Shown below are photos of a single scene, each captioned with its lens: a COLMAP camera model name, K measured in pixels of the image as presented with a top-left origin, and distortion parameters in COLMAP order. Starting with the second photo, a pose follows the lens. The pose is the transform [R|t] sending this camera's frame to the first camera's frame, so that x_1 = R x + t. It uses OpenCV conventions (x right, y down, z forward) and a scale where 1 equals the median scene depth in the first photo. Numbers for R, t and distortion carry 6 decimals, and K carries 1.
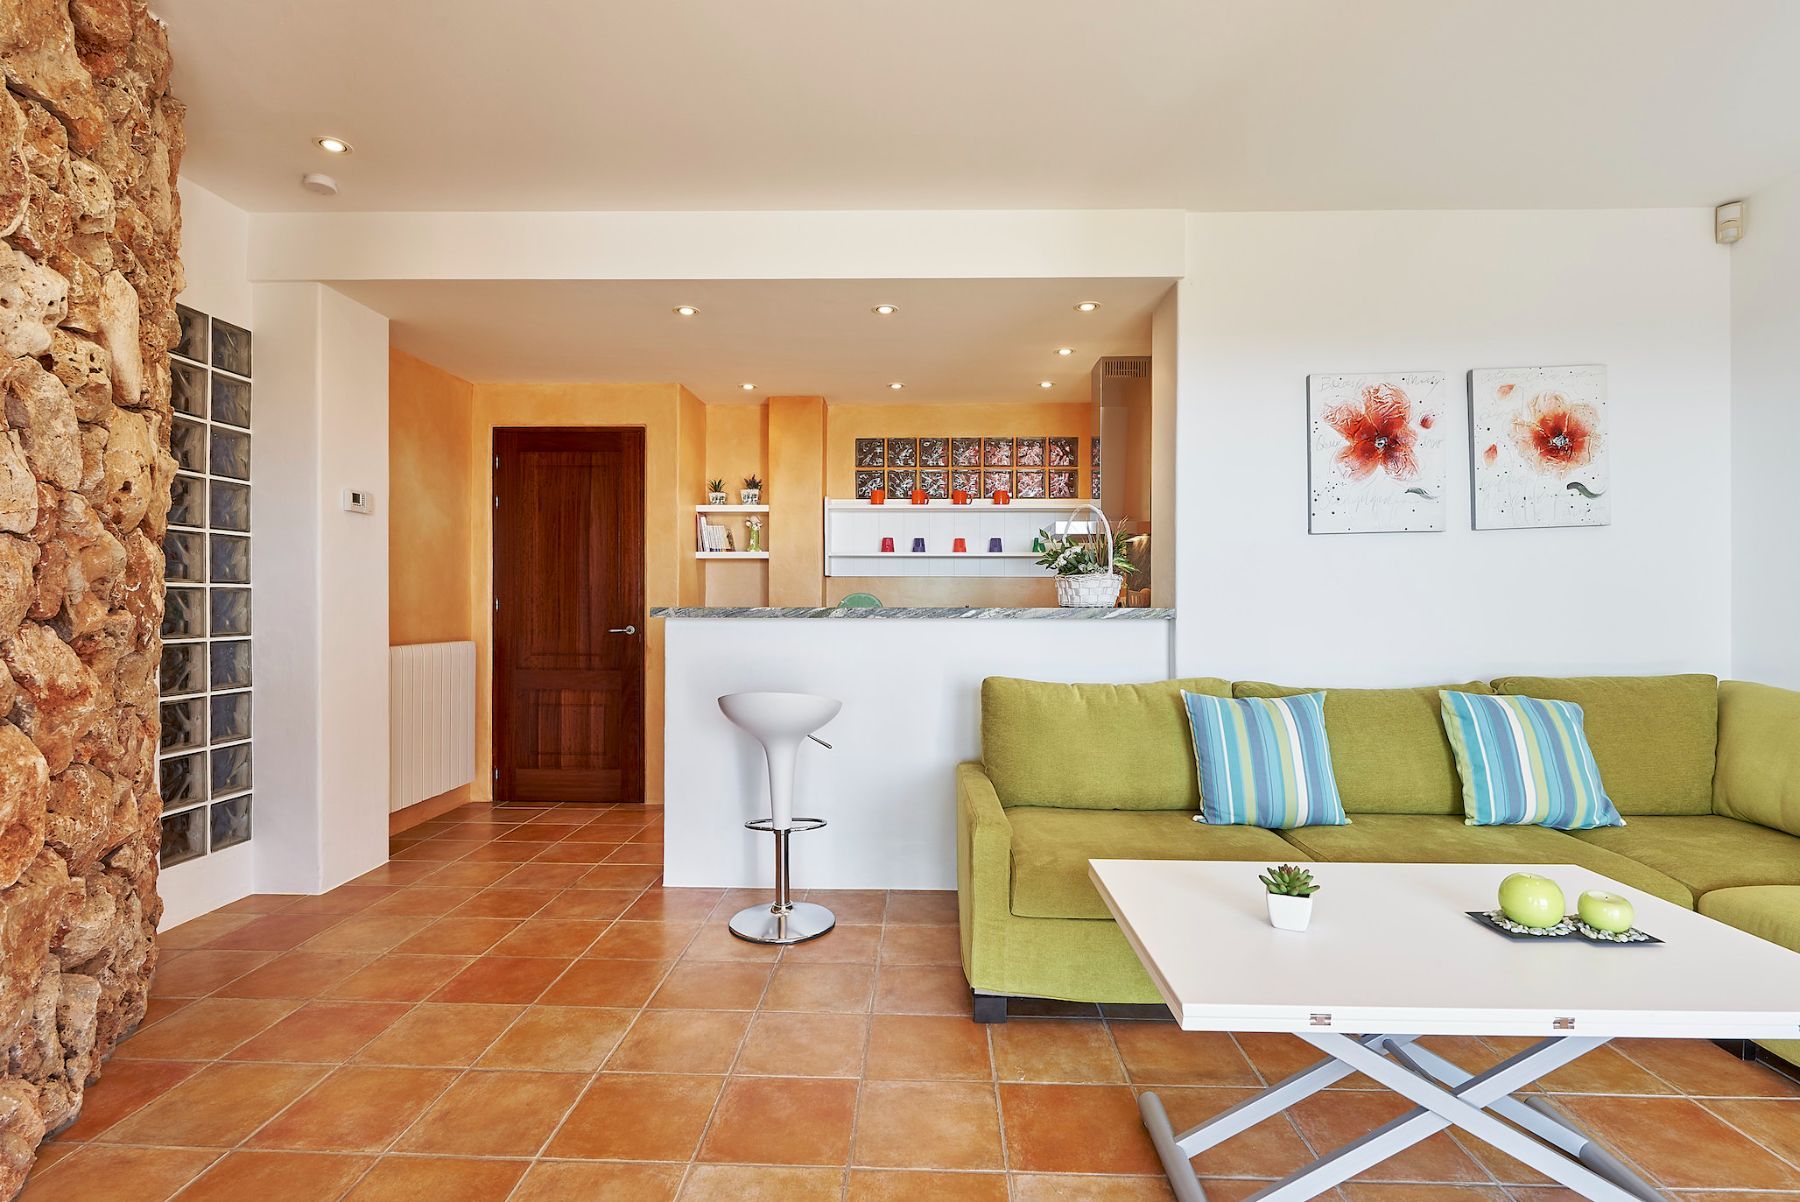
lens RADIAL K [[845.9, 0, 900.0], [0, 845.9, 601.0], [0, 0, 1]] dist [-0.011864, -0.000516]
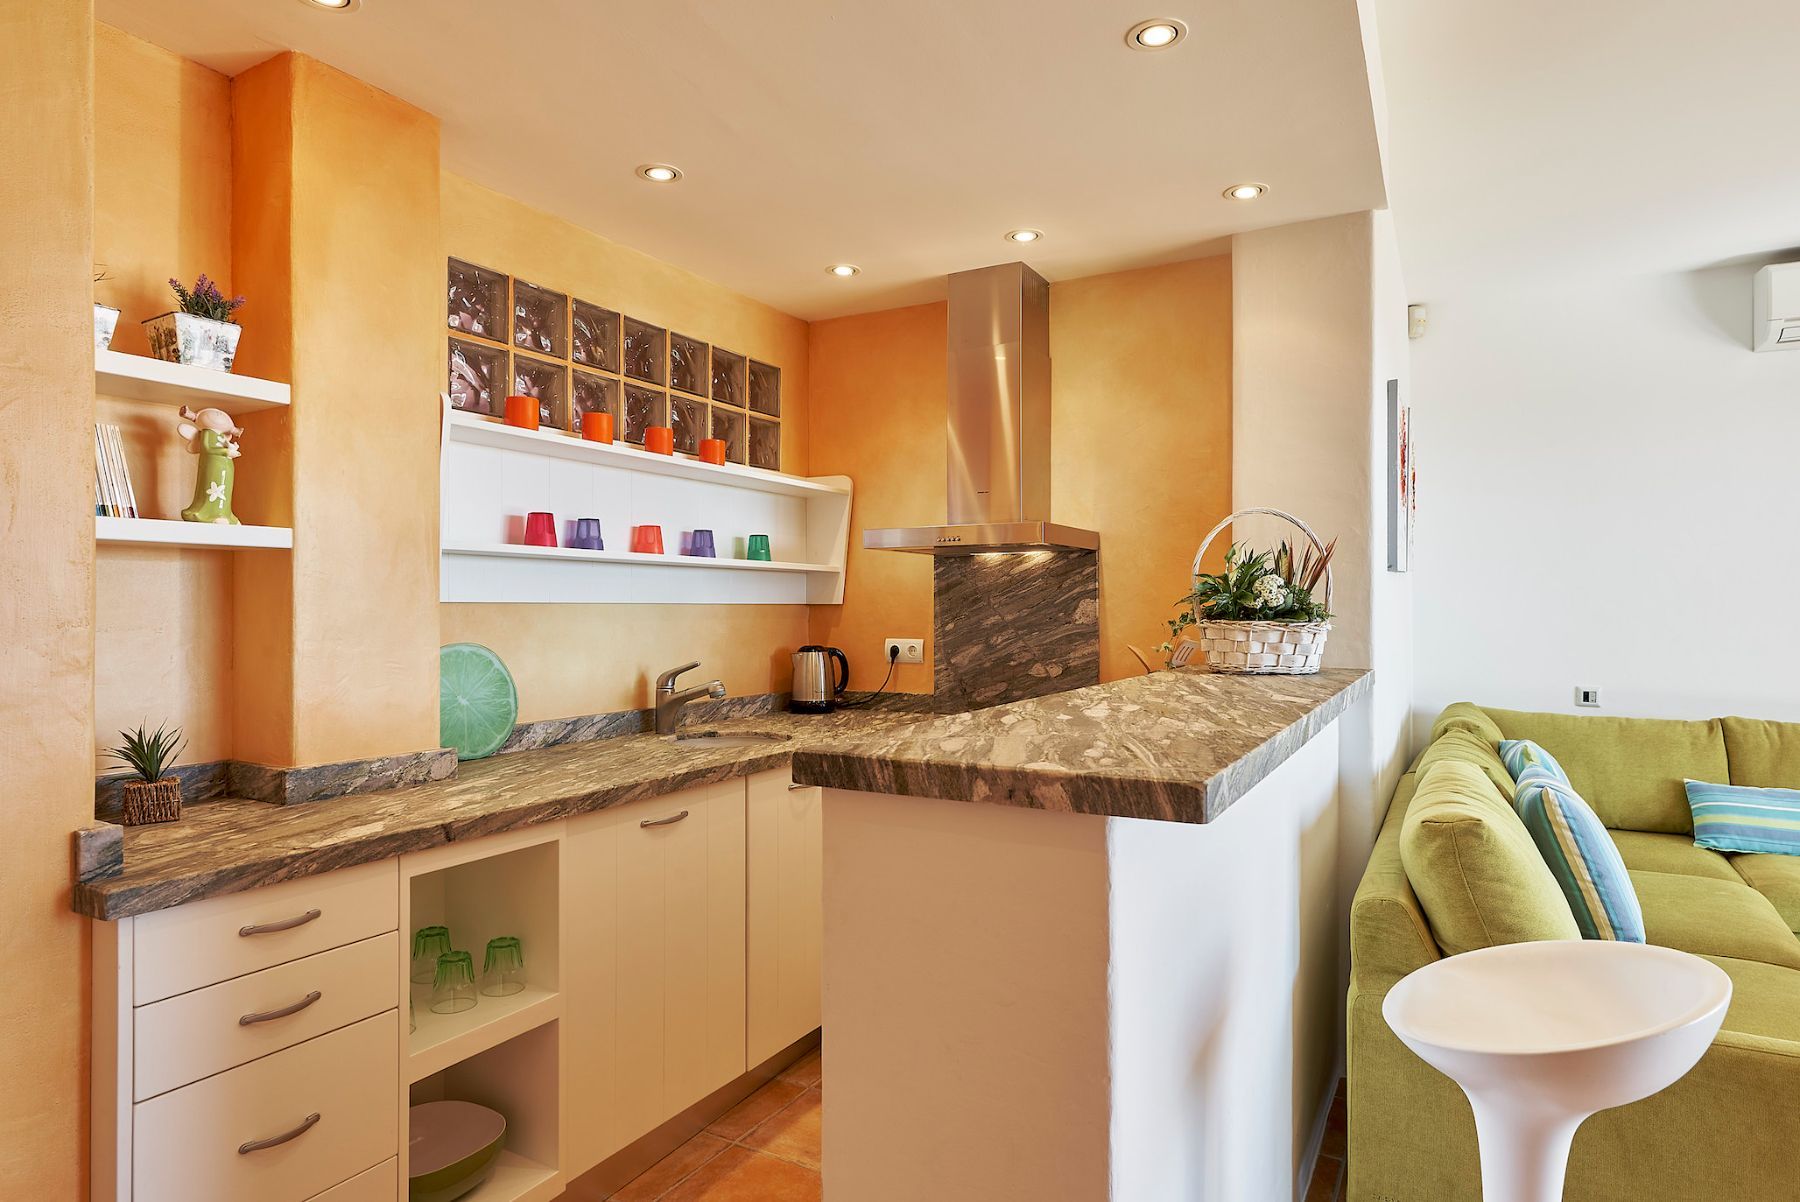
lens RADIAL K [[1036.6, 0, 900.0], [0, 1036.6, 601.0], [0, 0, 1]] dist [-0.000785, 0.001135]
pose [[0.460000, 0.004619, 0.887907, -0.398640], [-0.007021, 0.999974, -0.001564, -0.030823], [-0.887891, -0.005514, 0.460020, 0.600402]]
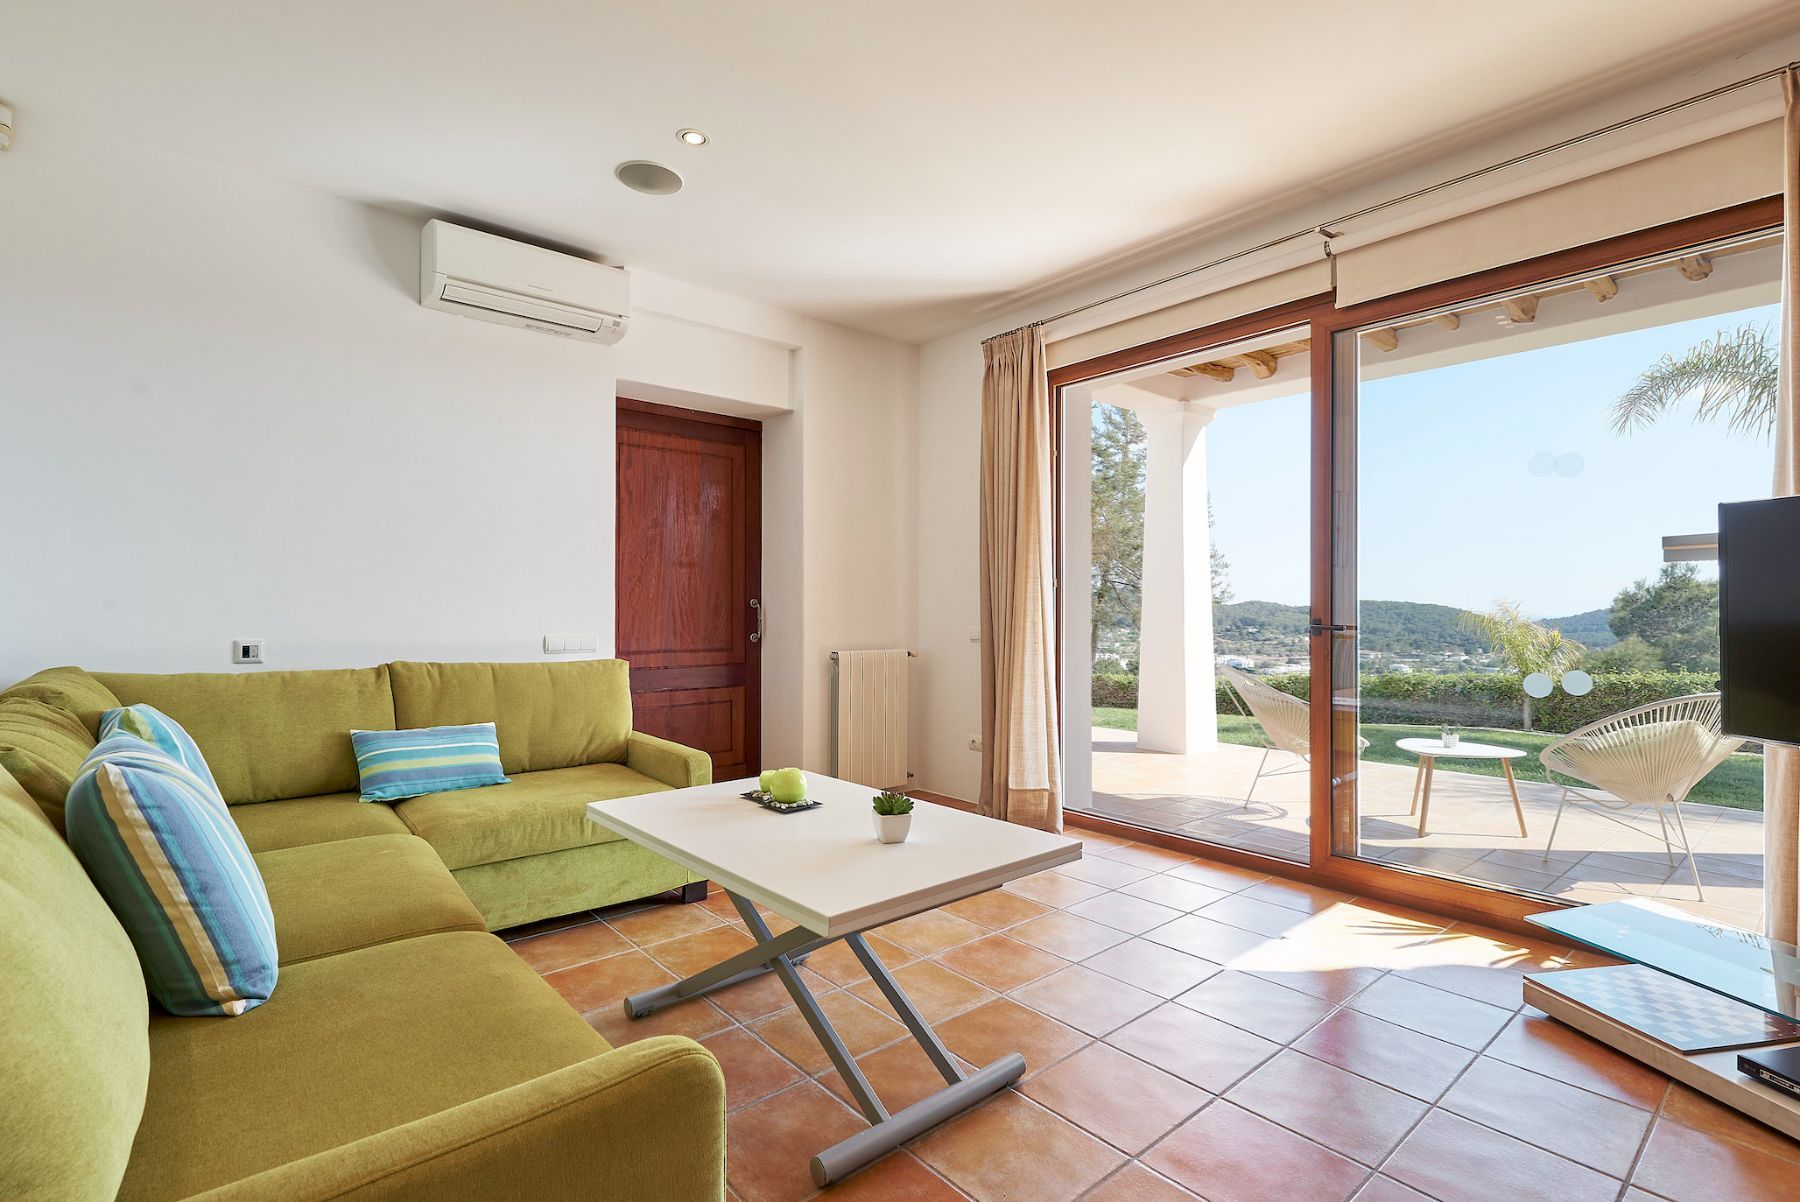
lens RADIAL K [[845.9, 0, 900.0], [0, 845.9, 601.0], [0, 0, 1]] dist [-0.011864, -0.000516]
pose [[-0.666832, 0.008418, 0.745160, -0.240465], [-0.003032, 0.999897, -0.014008, -0.004558], [-0.745202, -0.011600, -0.666738, 0.566196]]
